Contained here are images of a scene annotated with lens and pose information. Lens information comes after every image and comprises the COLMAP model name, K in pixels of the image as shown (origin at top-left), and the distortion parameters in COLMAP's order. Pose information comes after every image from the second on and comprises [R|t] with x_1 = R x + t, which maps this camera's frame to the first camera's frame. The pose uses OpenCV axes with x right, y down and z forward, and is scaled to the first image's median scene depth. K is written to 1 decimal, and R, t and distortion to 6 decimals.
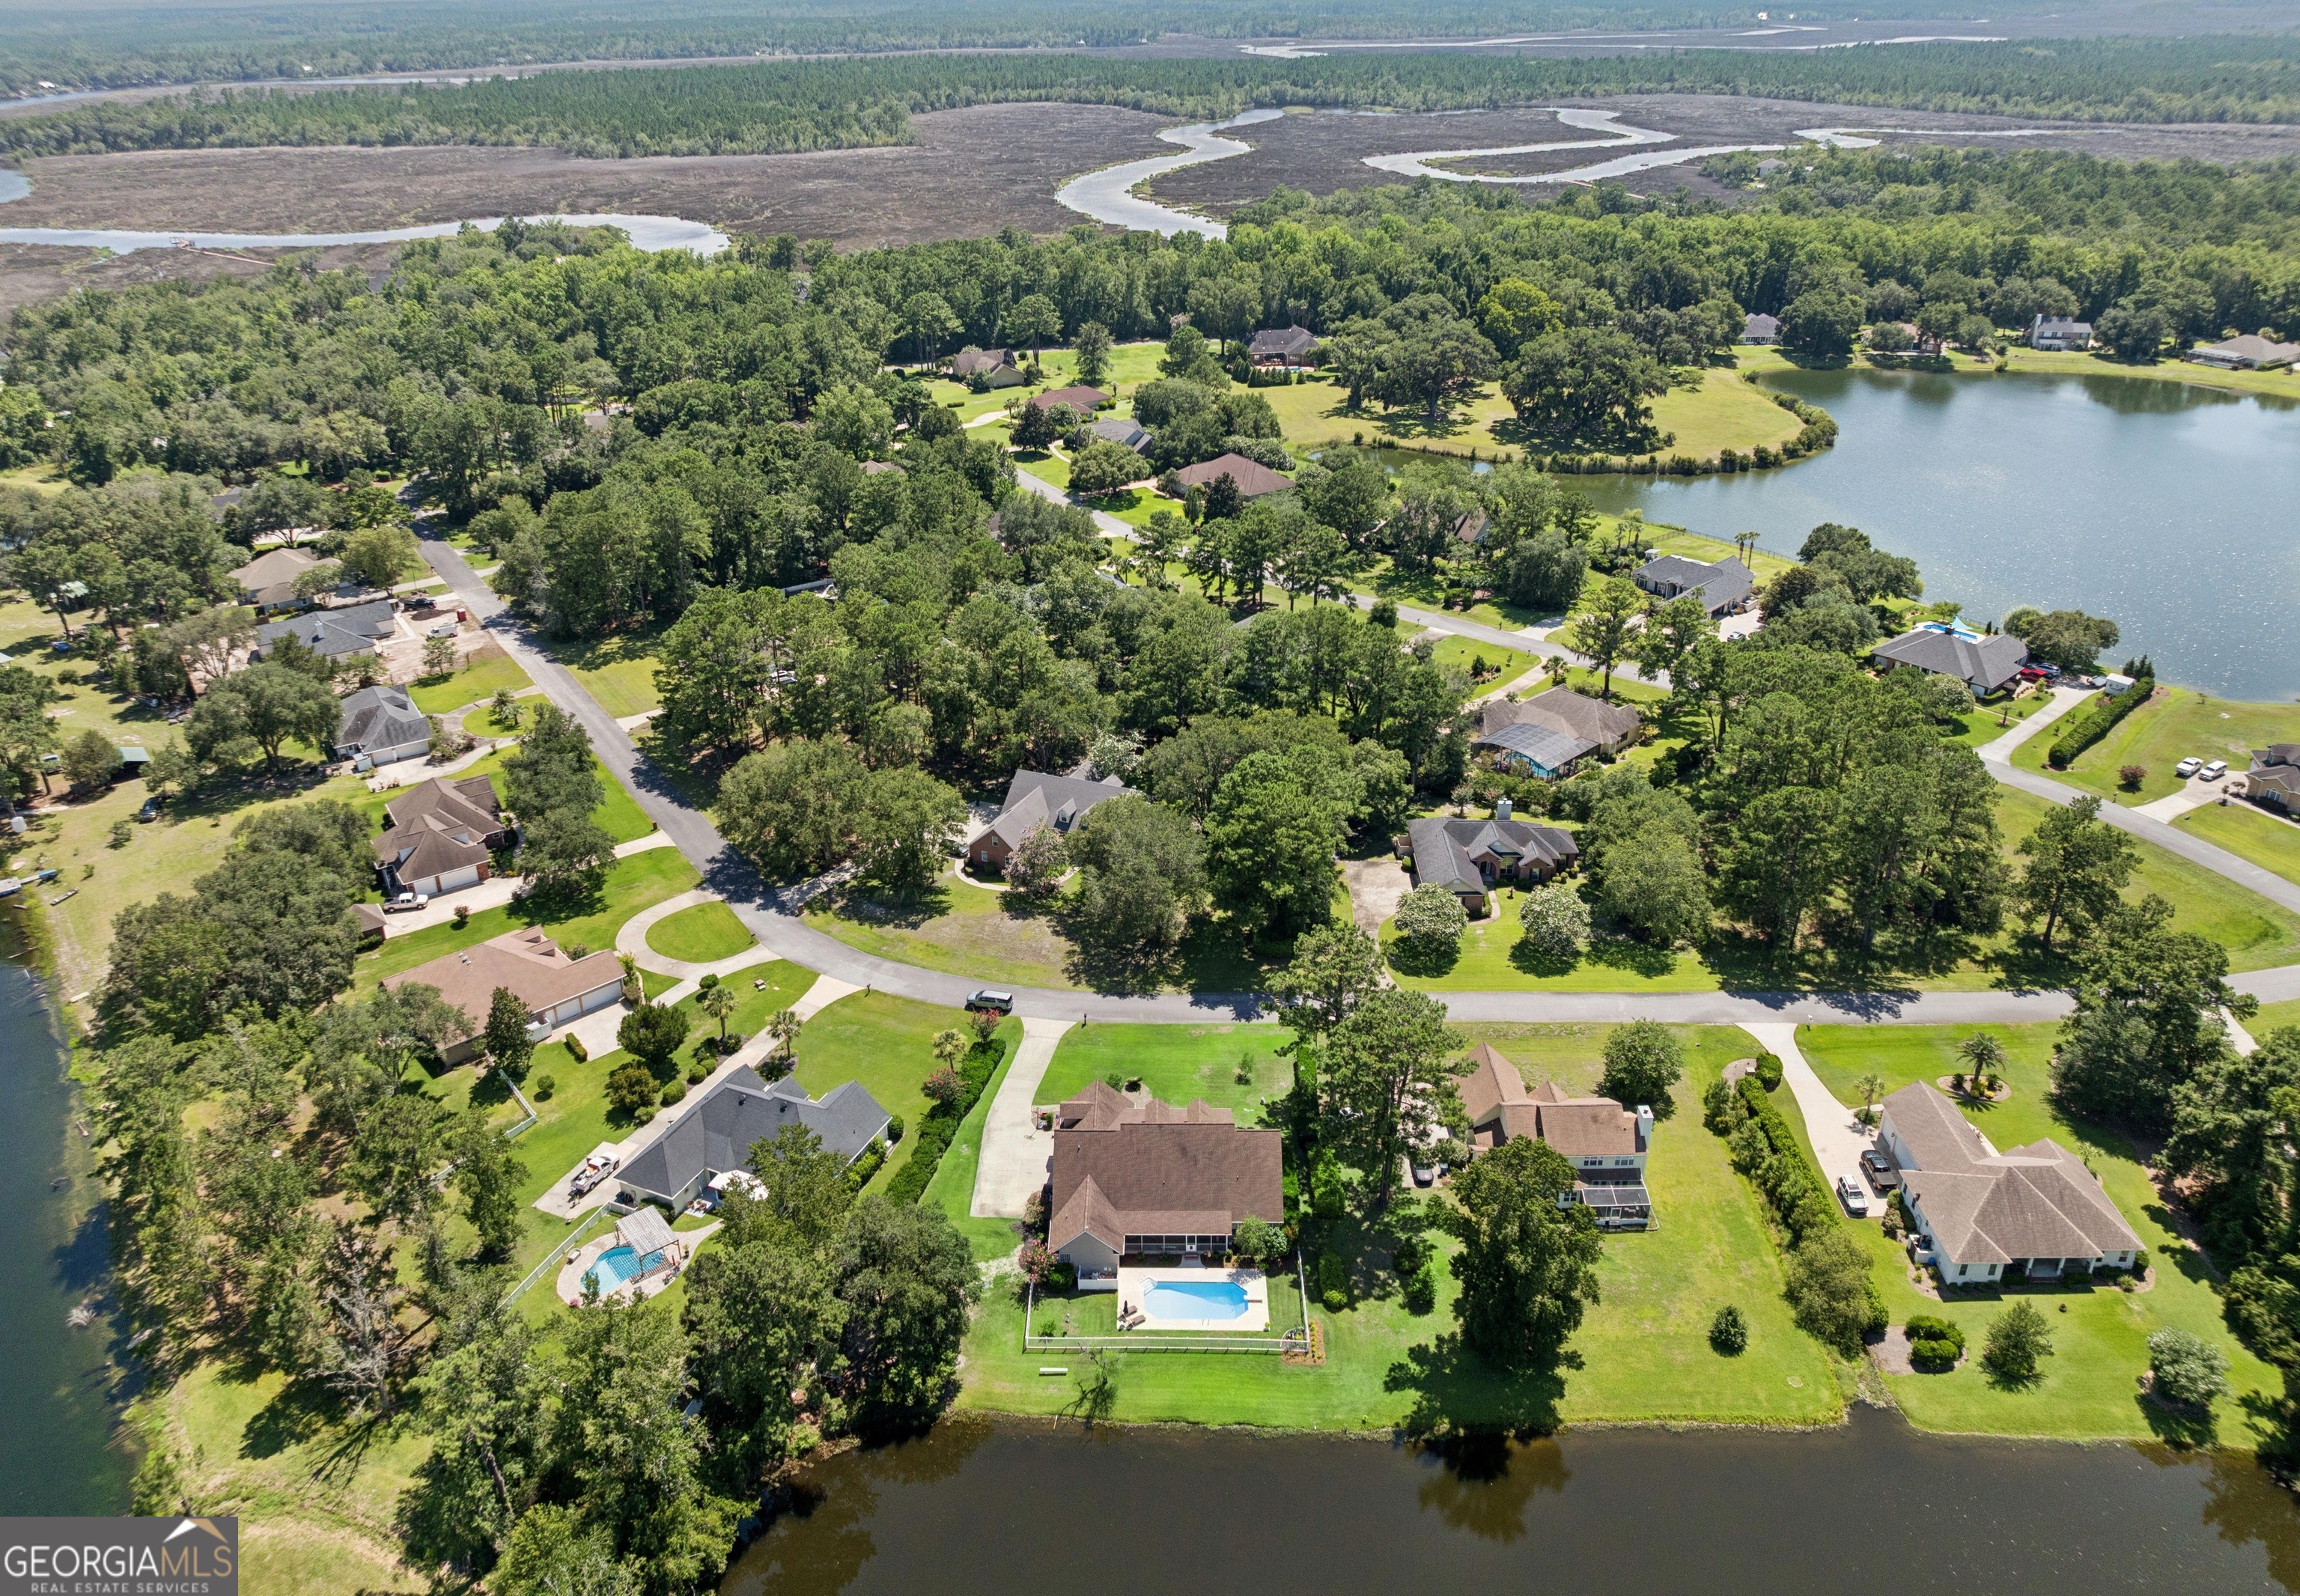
lens RADIAL K [[1687.0, 0, 1144.8], [0, 1687.0, 717.3], [0, 0, 1]] dist [-0.034142, -0.004323]
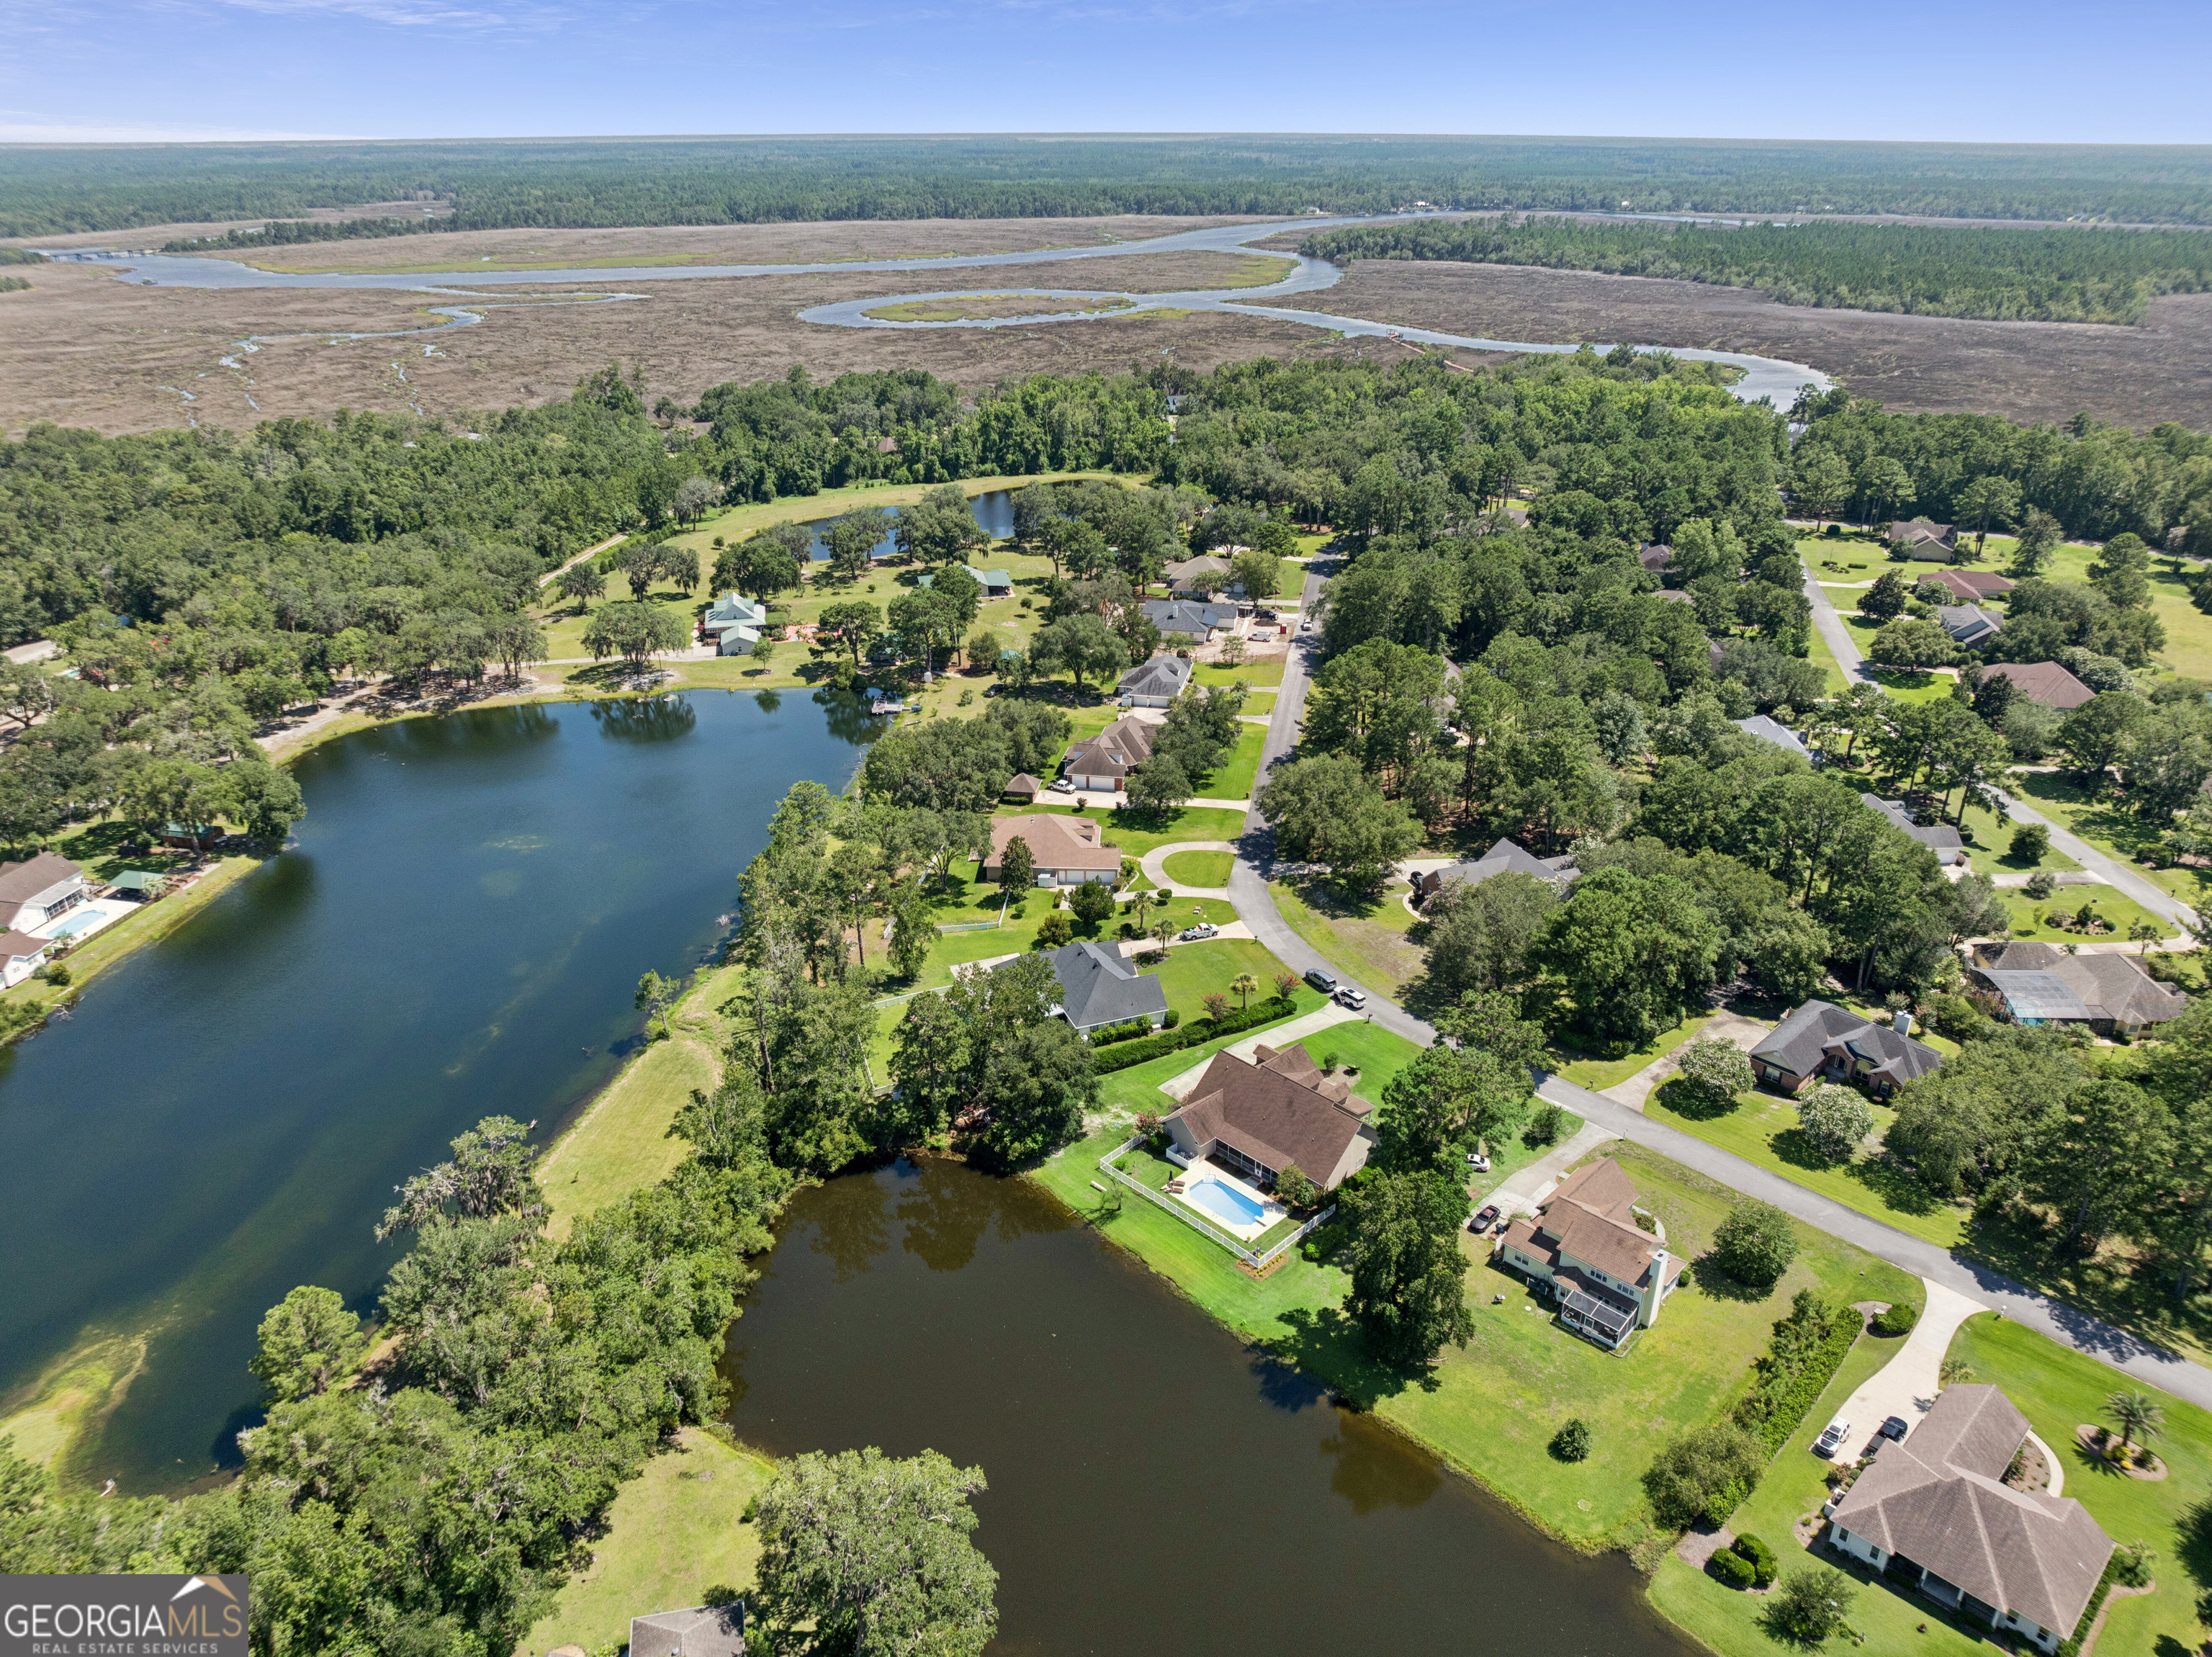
lens RADIAL K [[1571.9, 0, 1087.5], [0, 1571.9, 832.2], [0, 0, 1]] dist [-0.040285, 0.008709]
pose [[0.706756, 0.300681, -0.640381, 0.469628], [-0.294579, 0.948059, 0.120035, -0.020398], [0.643211, 0.103807, 0.758620, 0.007393]]
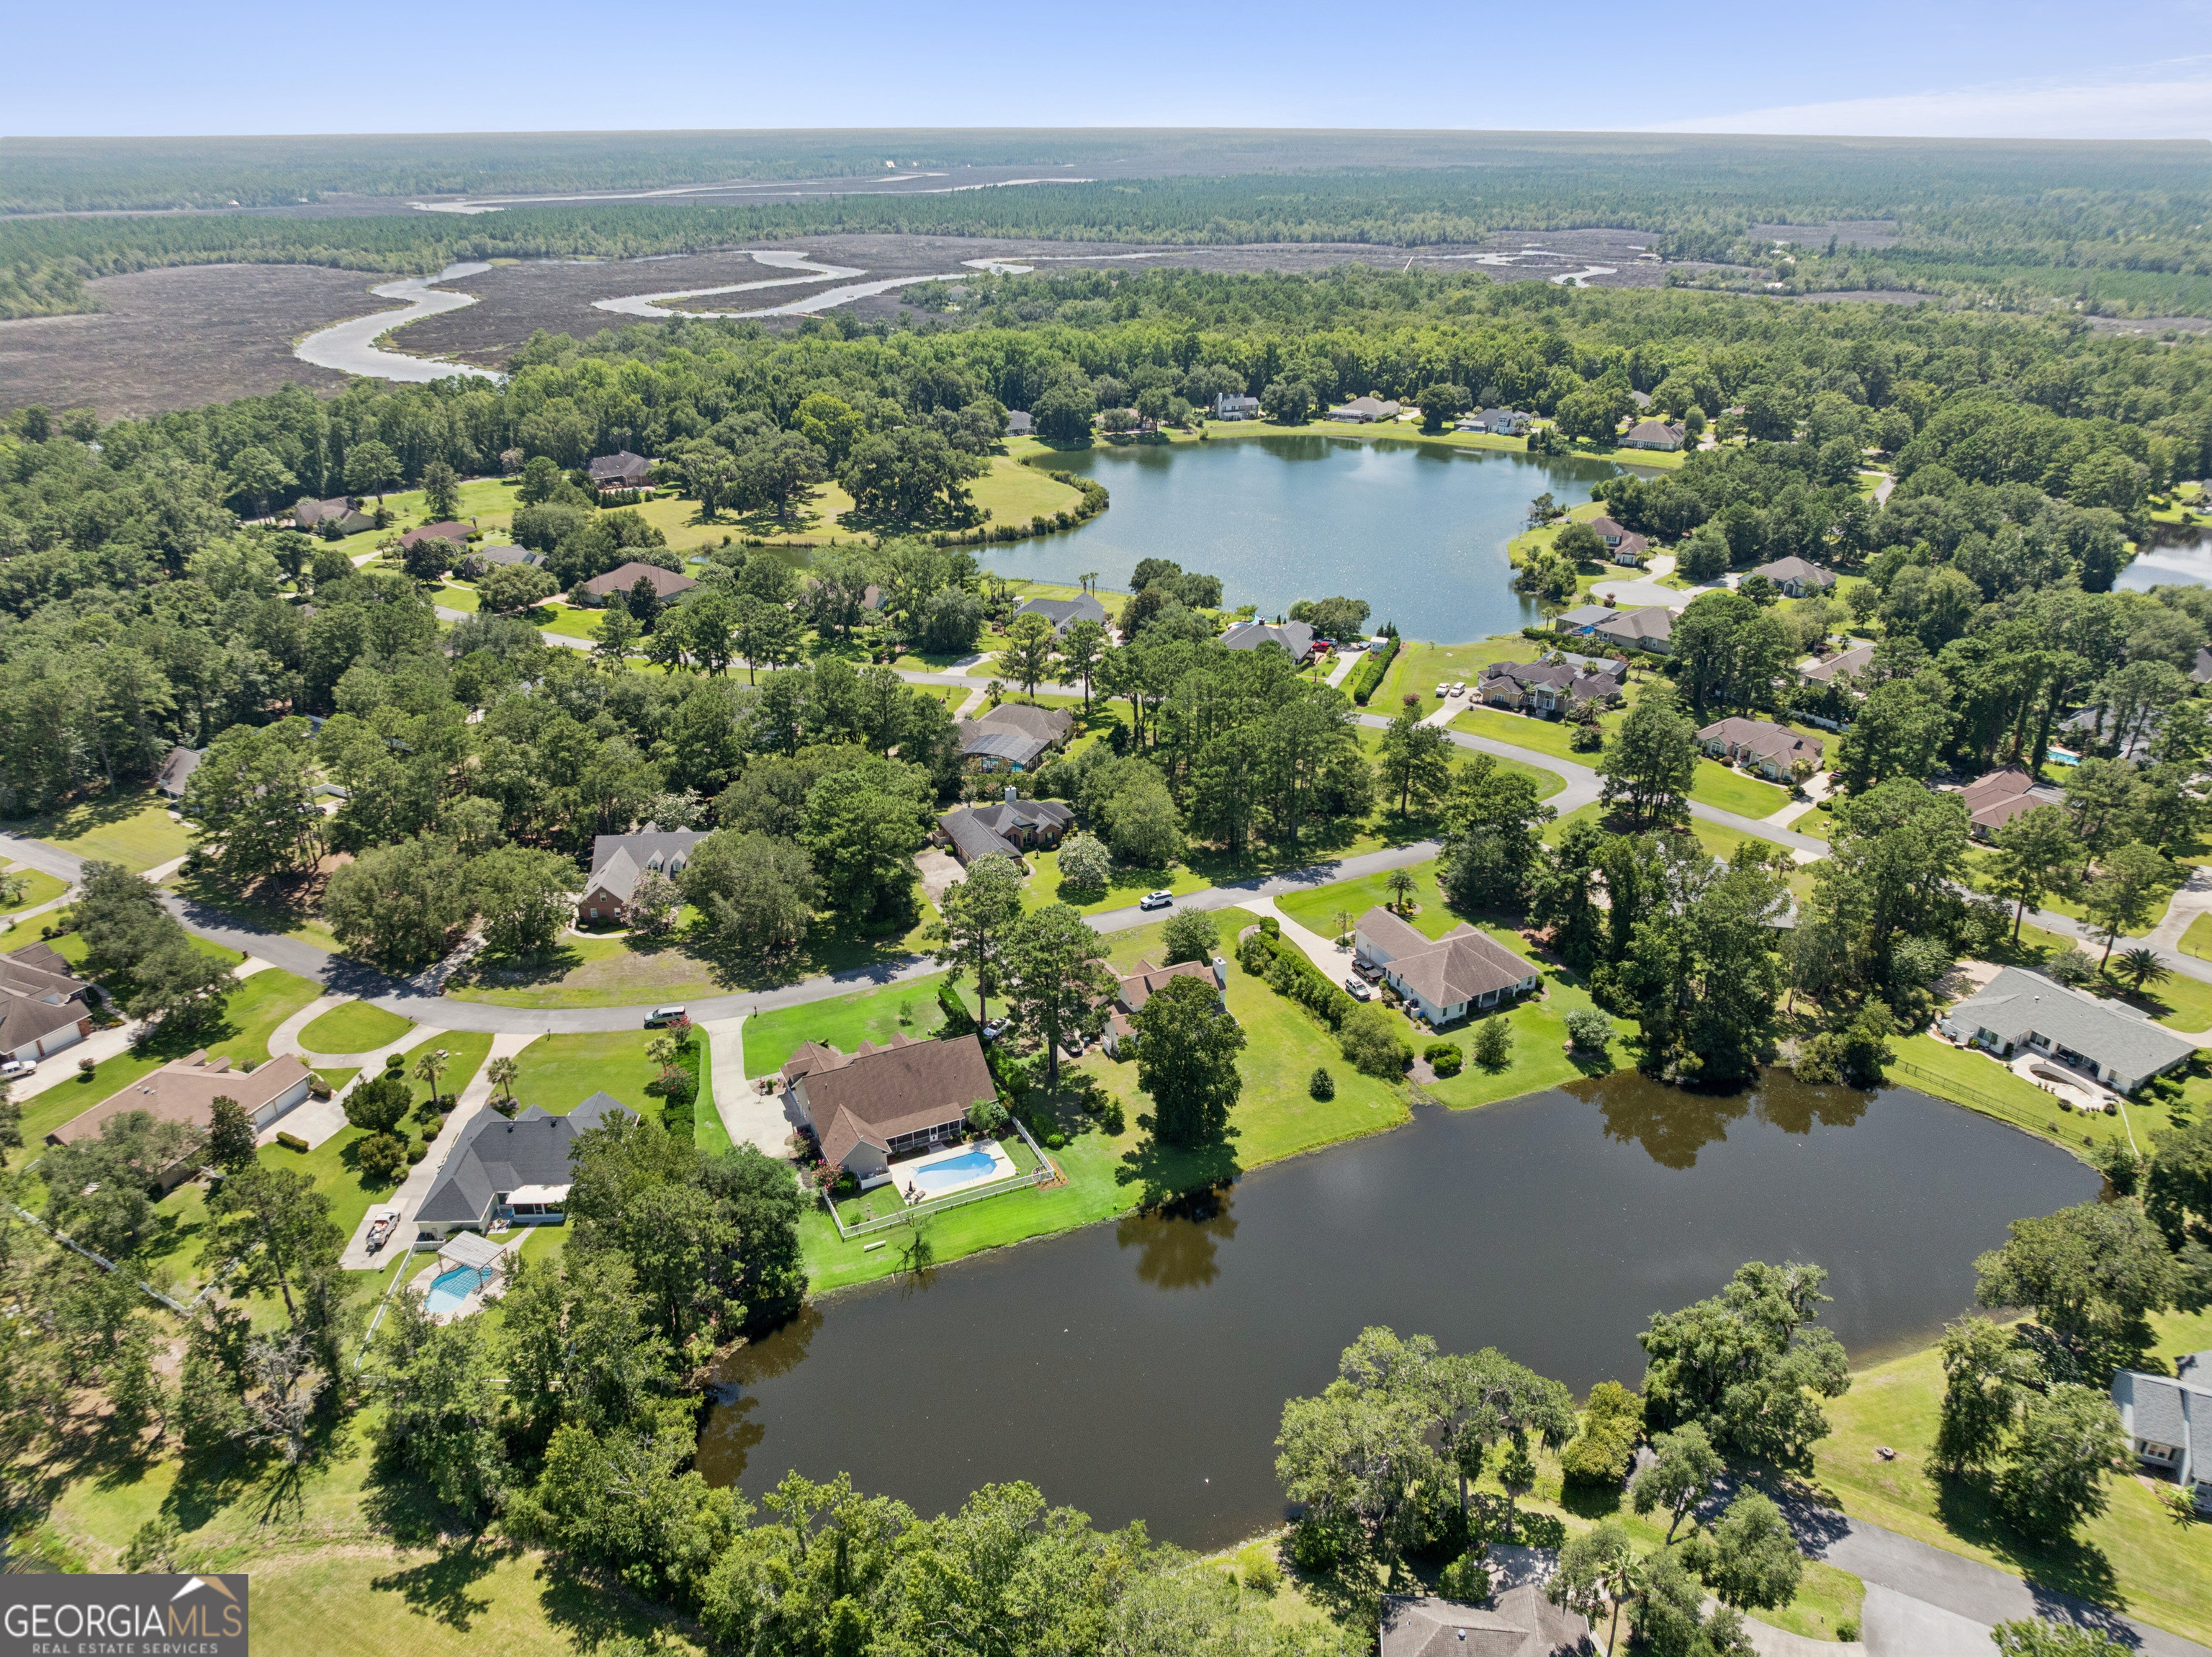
lens RADIAL K [[1571.9, 0, 1111.2], [0, 1571.9, 824.0], [0, 0, 1]] dist [-0.040285, 0.008709]
pose [[0.891843, -0.175655, 0.416846, -0.232938], [0.175092, 0.983742, 0.039929, 0.047554], [-0.417083, 0.037376, 0.908100, -0.098567]]
